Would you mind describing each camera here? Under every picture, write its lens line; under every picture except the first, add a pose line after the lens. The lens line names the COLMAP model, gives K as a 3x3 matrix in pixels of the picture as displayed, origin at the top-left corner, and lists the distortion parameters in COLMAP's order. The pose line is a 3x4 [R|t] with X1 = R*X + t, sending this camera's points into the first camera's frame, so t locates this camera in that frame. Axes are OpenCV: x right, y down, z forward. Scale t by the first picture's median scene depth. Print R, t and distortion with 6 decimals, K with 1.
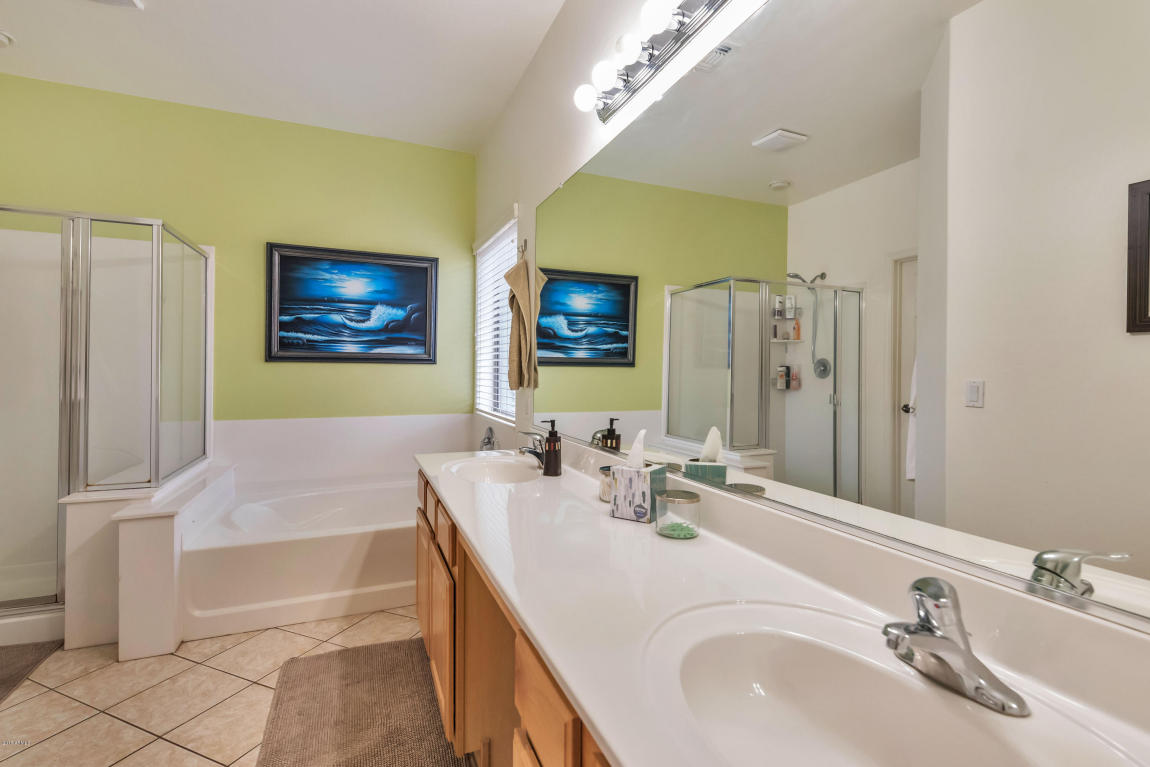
lens RADIAL K [[524.5, 0, 571.9], [0, 524.5, 365.8], [0, 0, 1]] dist [0.001236, -0.000631]
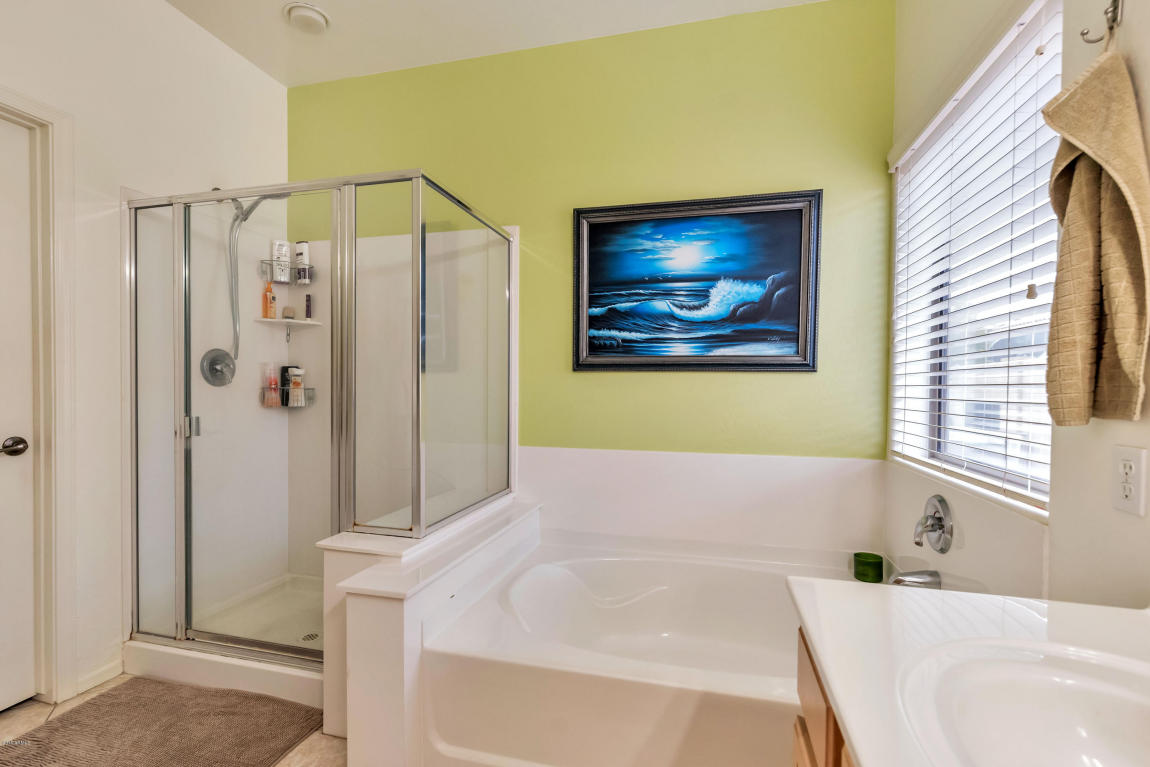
lens RADIAL K [[524.5, 0, 567.9], [0, 524.5, 399.5], [0, 0, 1]] dist [0.001236, -0.000631]
pose [[0.788521, 0.012036, -0.614890, -0.124745], [0.003590, 0.999701, 0.024173, 0.013959], [0.614997, -0.021268, 0.788242, 0.388705]]
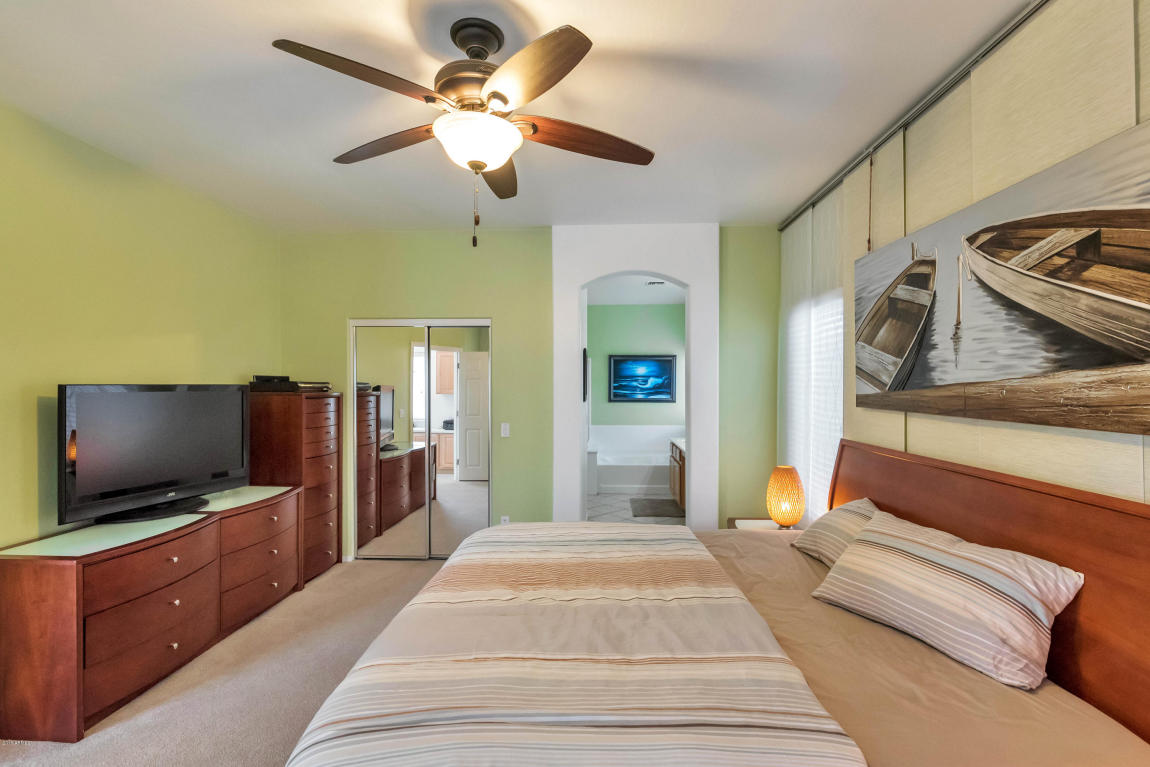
lens RADIAL K [[524.5, 0, 576.5], [0, 524.5, 388.0], [0, 0, 1]] dist [0.001236, -0.000631]
pose [[0.903620, -0.004945, -0.428307, 0.338002], [0.007275, 0.999966, 0.003803, -0.083273], [0.428274, -0.006553, 0.903625, -1.279316]]
